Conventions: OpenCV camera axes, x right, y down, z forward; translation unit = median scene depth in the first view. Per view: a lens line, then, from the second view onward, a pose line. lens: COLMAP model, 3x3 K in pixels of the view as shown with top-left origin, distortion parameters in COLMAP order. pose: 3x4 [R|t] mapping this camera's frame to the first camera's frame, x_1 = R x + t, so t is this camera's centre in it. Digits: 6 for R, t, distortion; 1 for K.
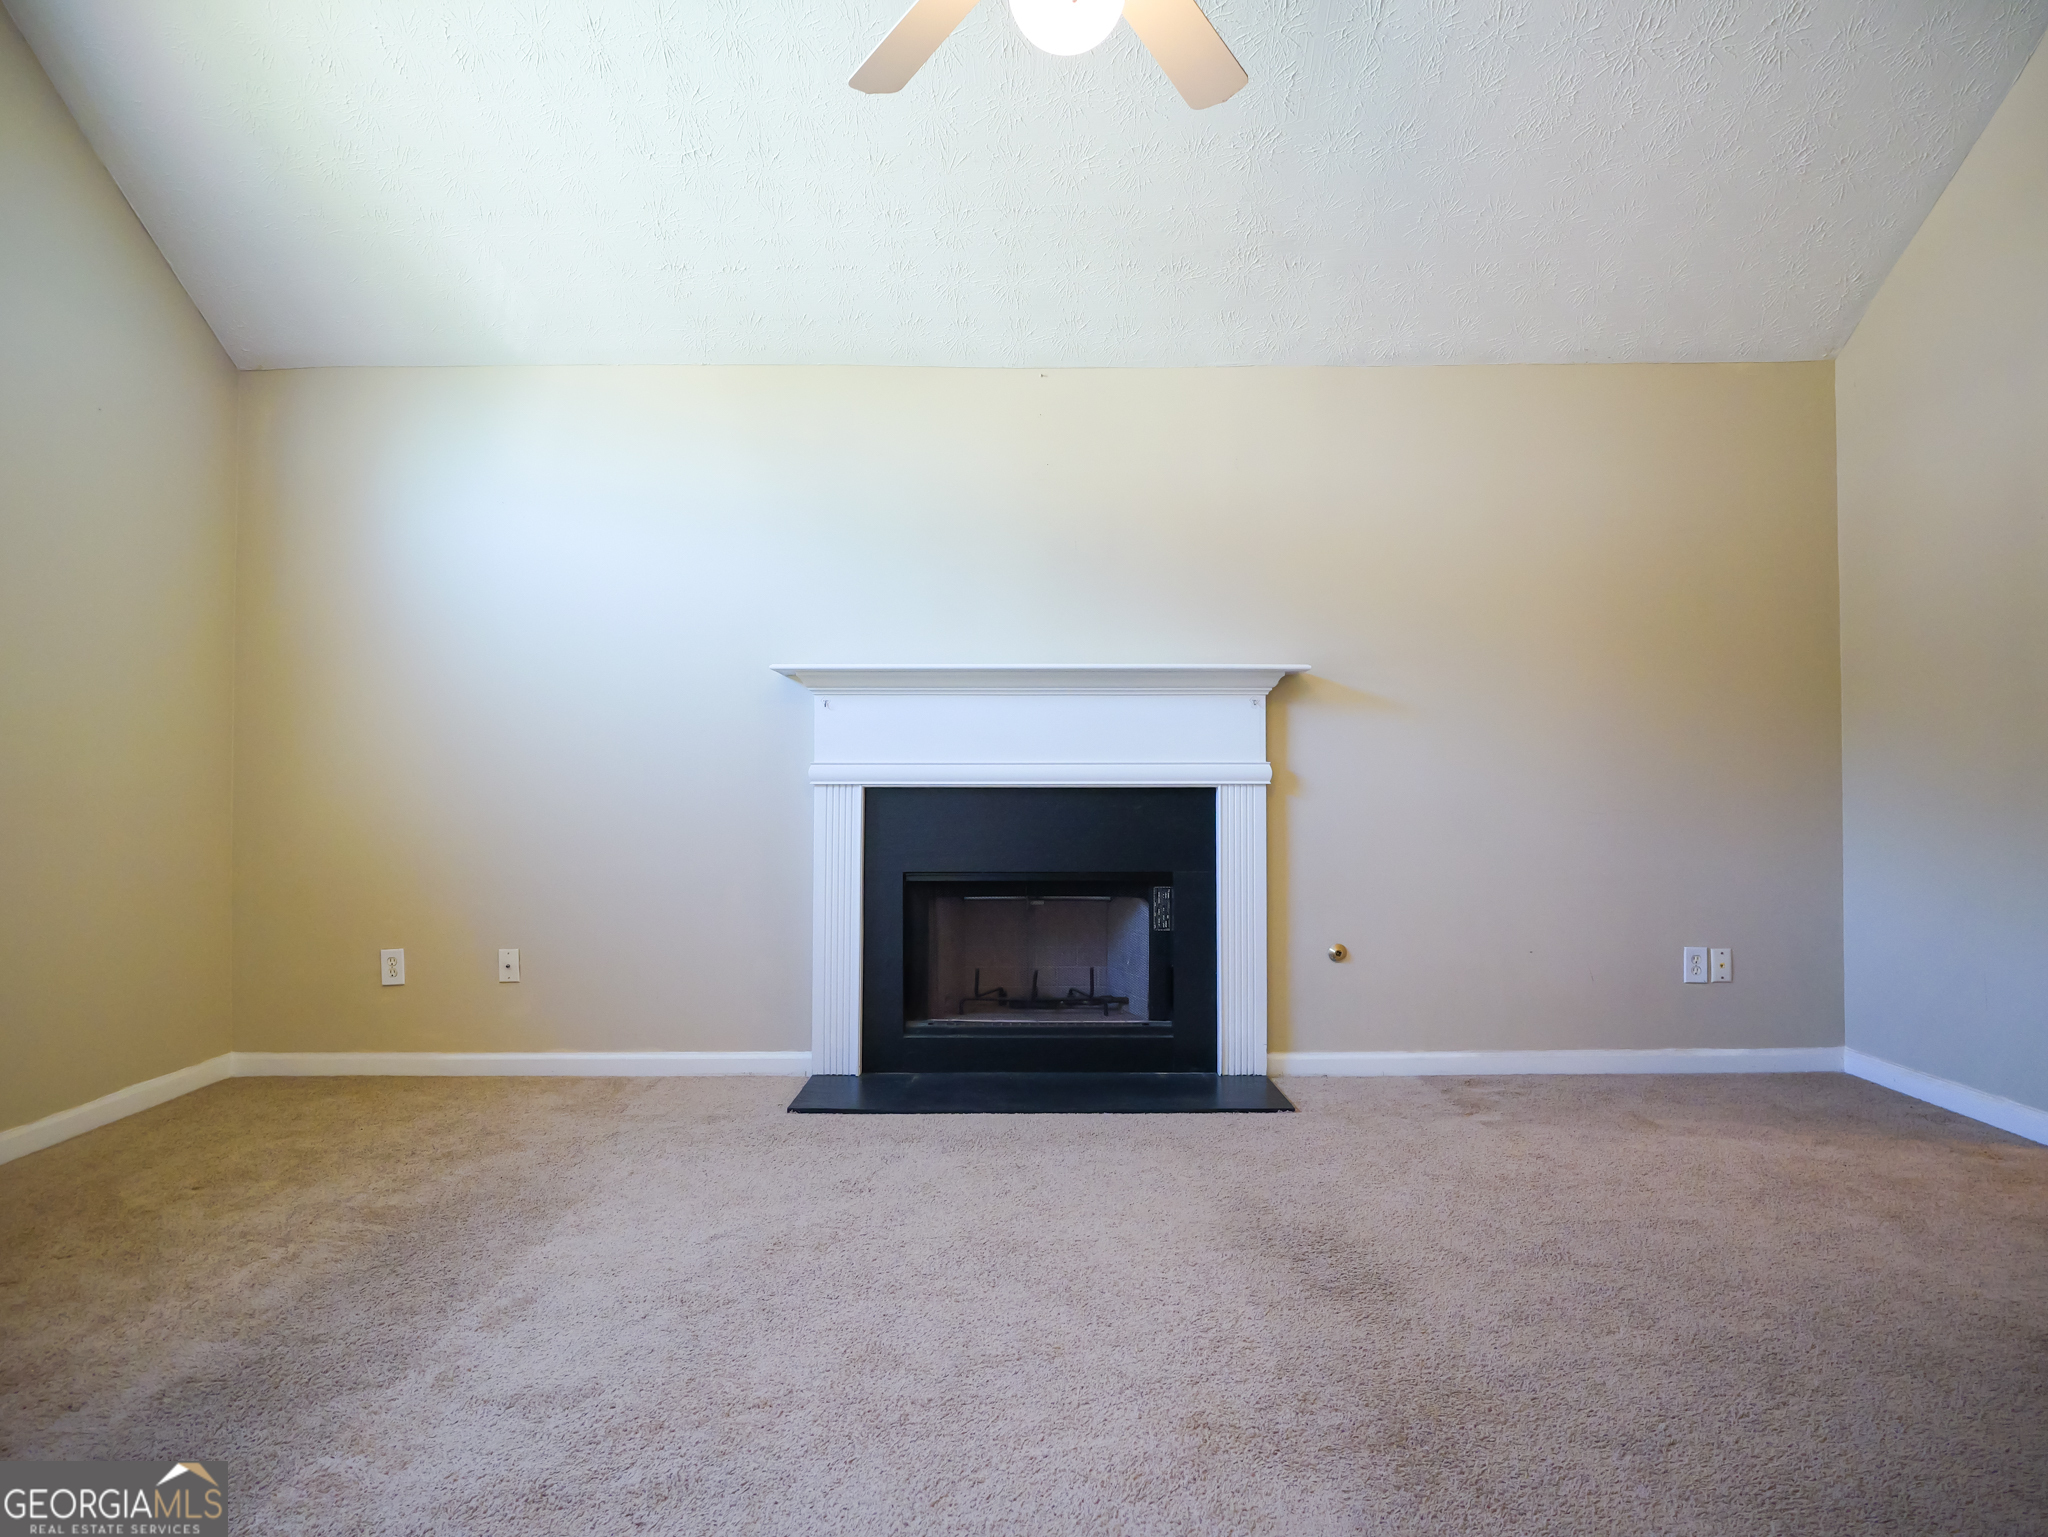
lens RADIAL K [[1212.2, 0, 1024.0], [0, 1212.2, 768.5], [0, 0, 1]] dist [-0.036643, 0.014759]
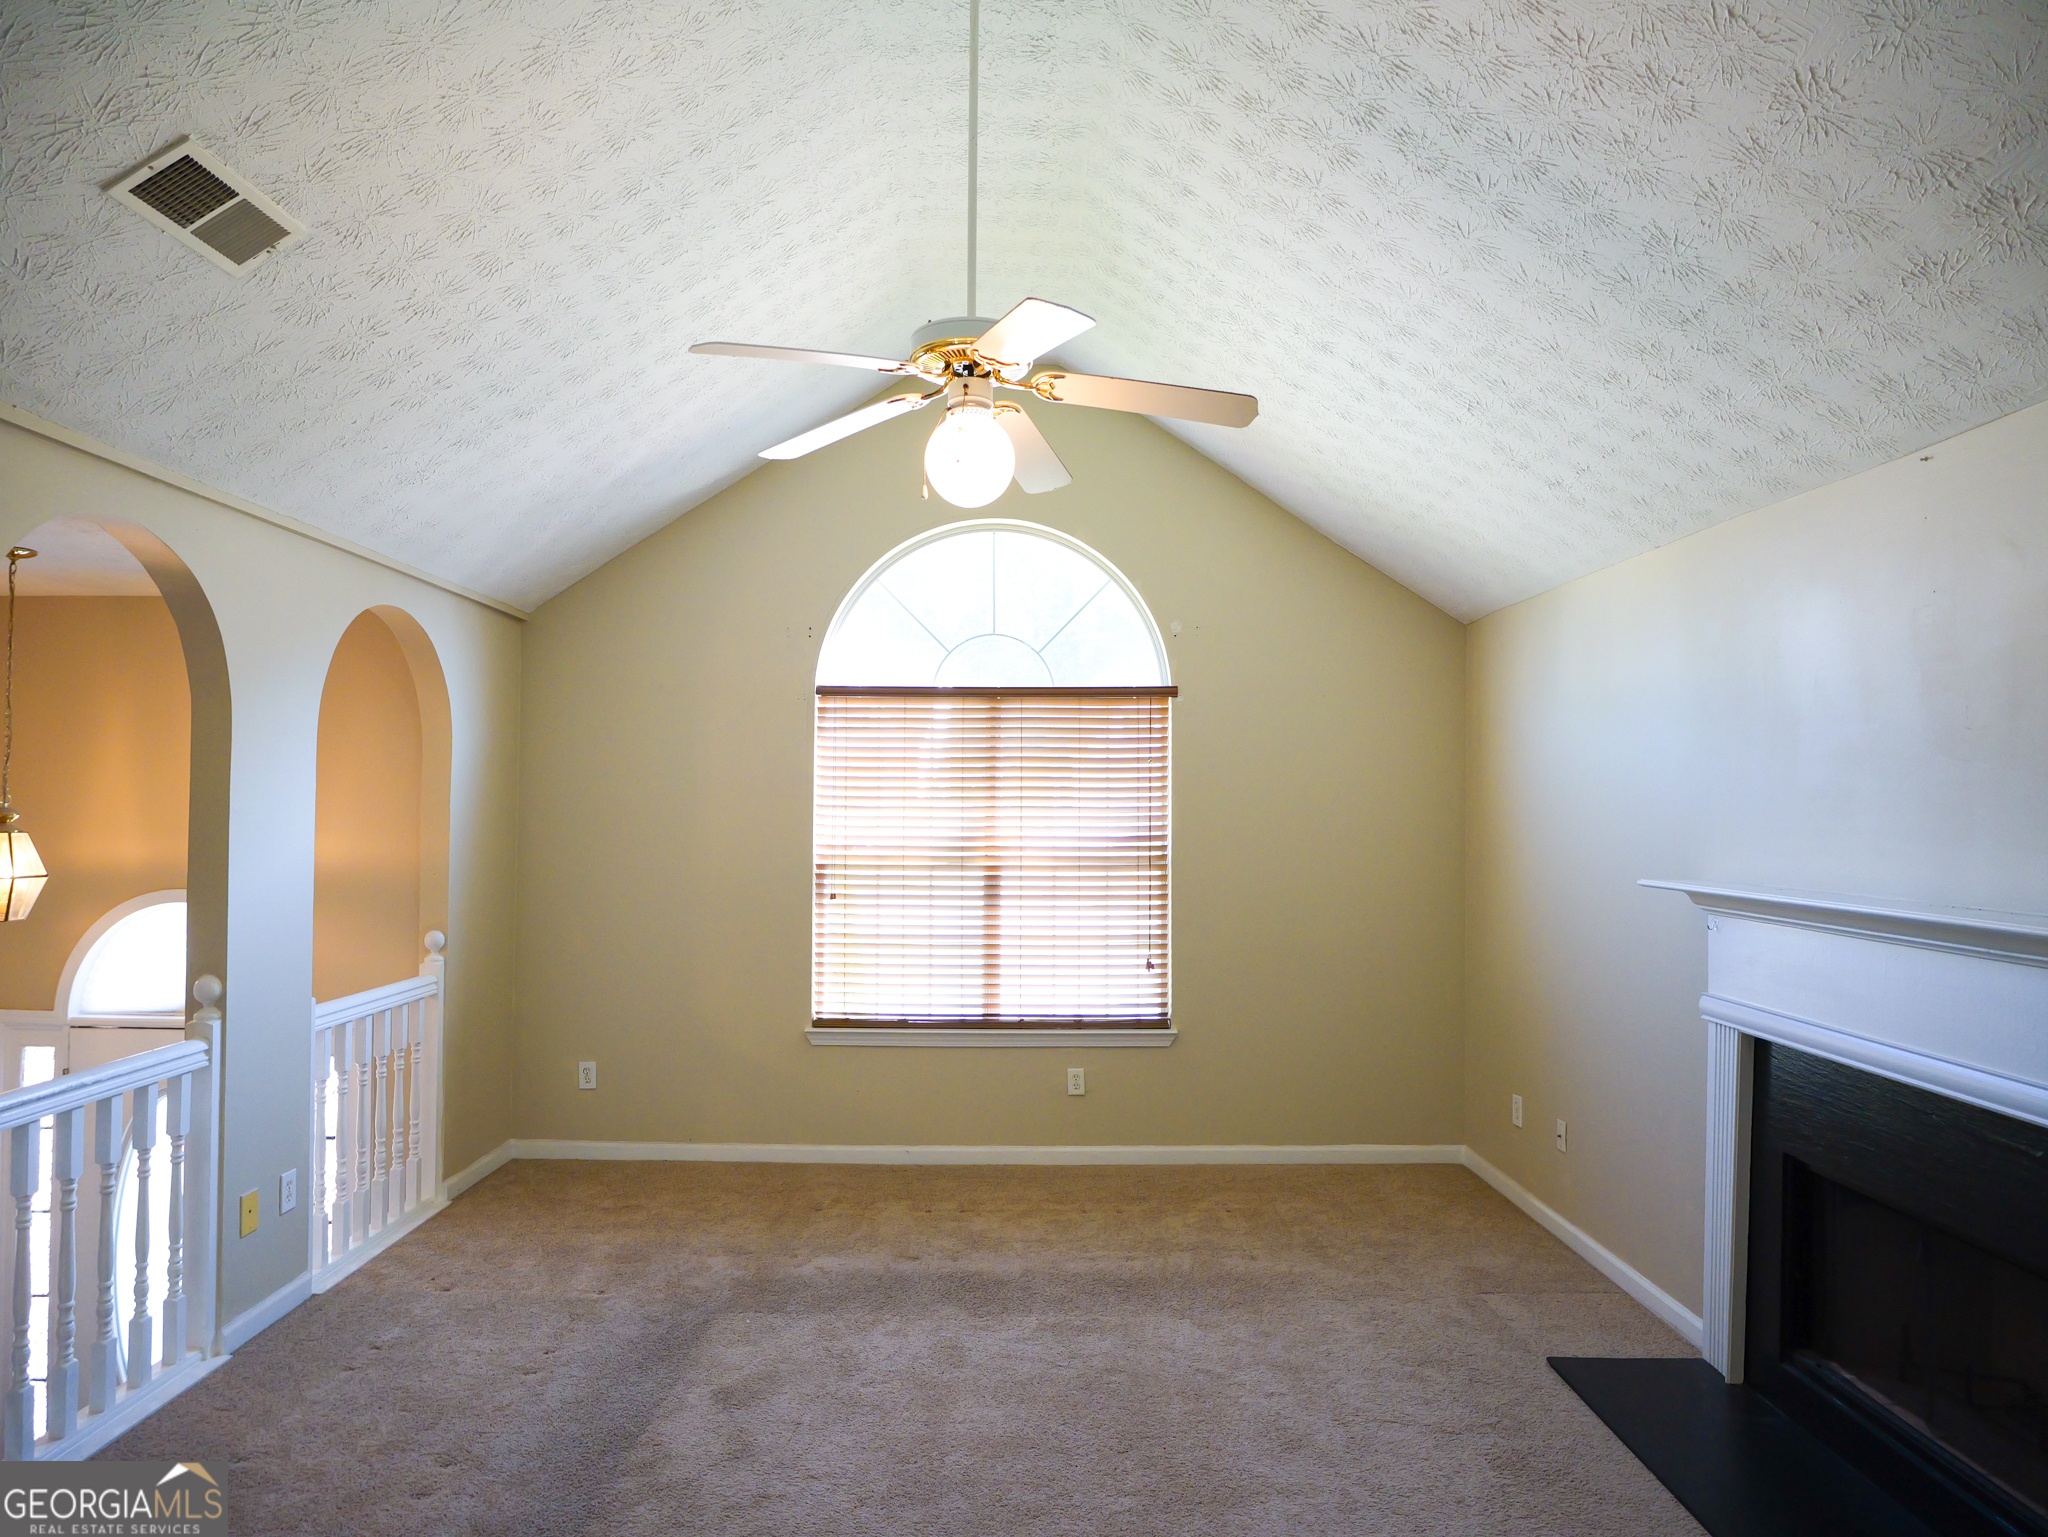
lens RADIAL K [[1212.2, 0, 1024.0], [0, 1212.2, 768.5], [0, 0, 1]] dist [-0.036643, 0.014759]
pose [[0.016730, -0.028041, -0.999467, 0.669510], [0.001678, 0.999606, -0.028017, -0.140896], [0.999859, -0.001209, 0.016771, 0.504706]]
